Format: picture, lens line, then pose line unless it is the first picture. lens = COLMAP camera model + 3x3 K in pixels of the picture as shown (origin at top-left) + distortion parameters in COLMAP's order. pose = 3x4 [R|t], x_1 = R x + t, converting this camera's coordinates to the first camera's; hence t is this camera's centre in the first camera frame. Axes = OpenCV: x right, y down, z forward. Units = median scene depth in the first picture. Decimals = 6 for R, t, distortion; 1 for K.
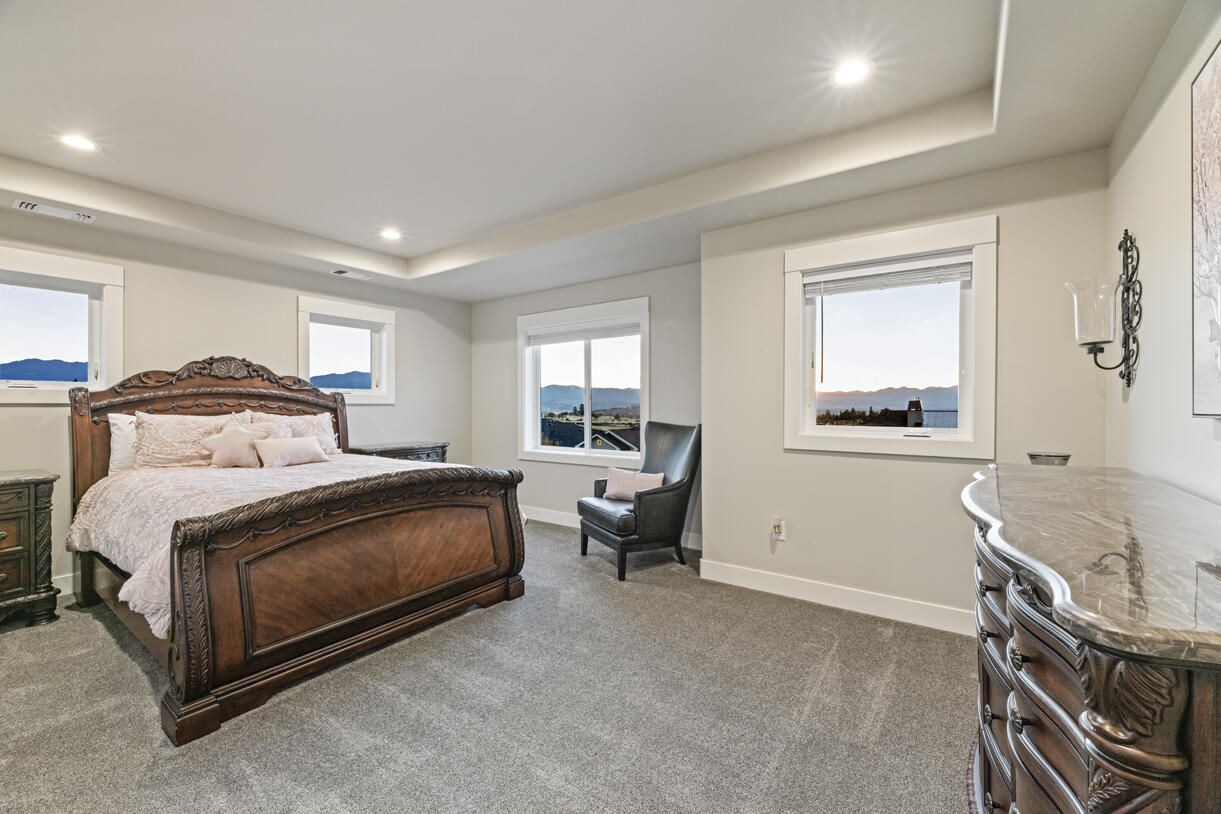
lens RADIAL K [[489.6, 0, 607.5], [0, 489.6, 405.9], [0, 0, 1]] dist [-0.001016, -0.003082]
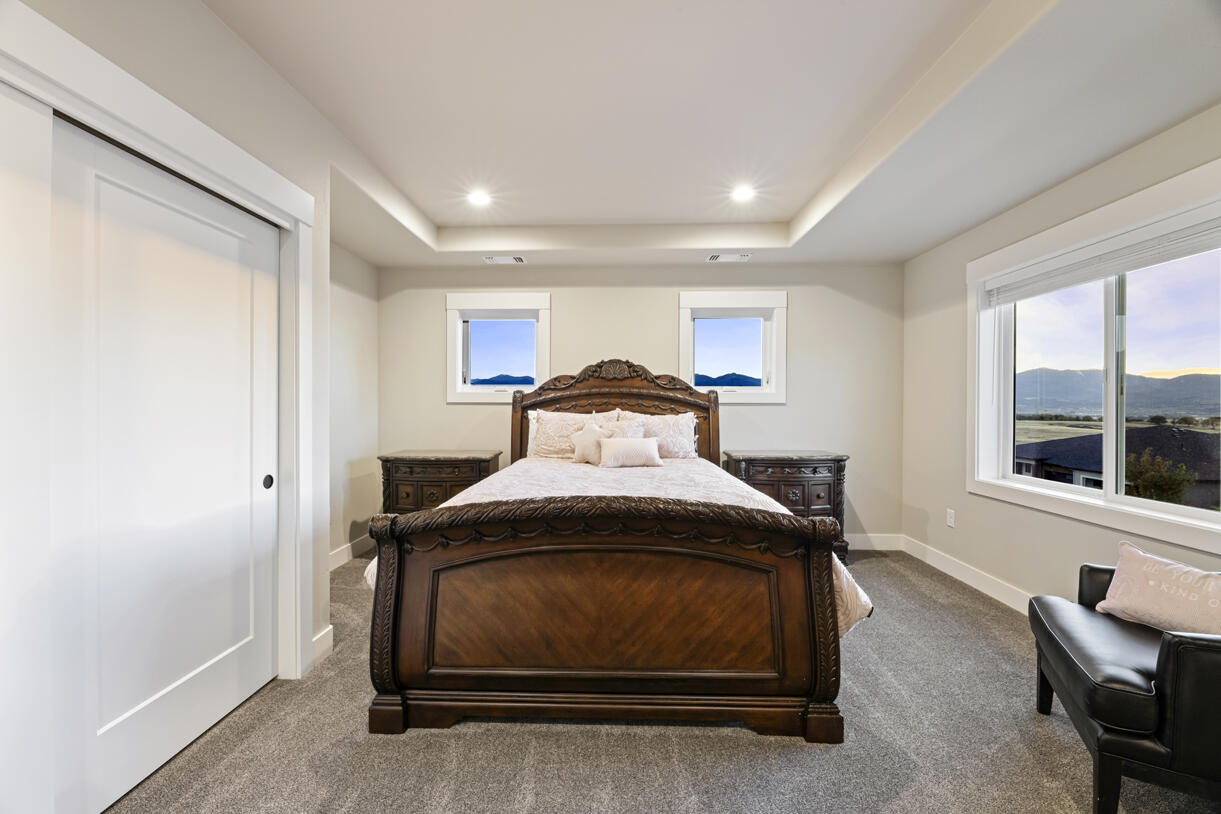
lens RADIAL K [[489.6, 0, 611.6], [0, 489.6, 409.1], [0, 0, 1]] dist [-0.001016, -0.003082]
pose [[0.554283, 0.009422, -0.832275, 0.133301], [-0.003974, 0.999954, 0.008674, -0.000018], [0.832319, -0.001501, 0.554295, 0.432971]]
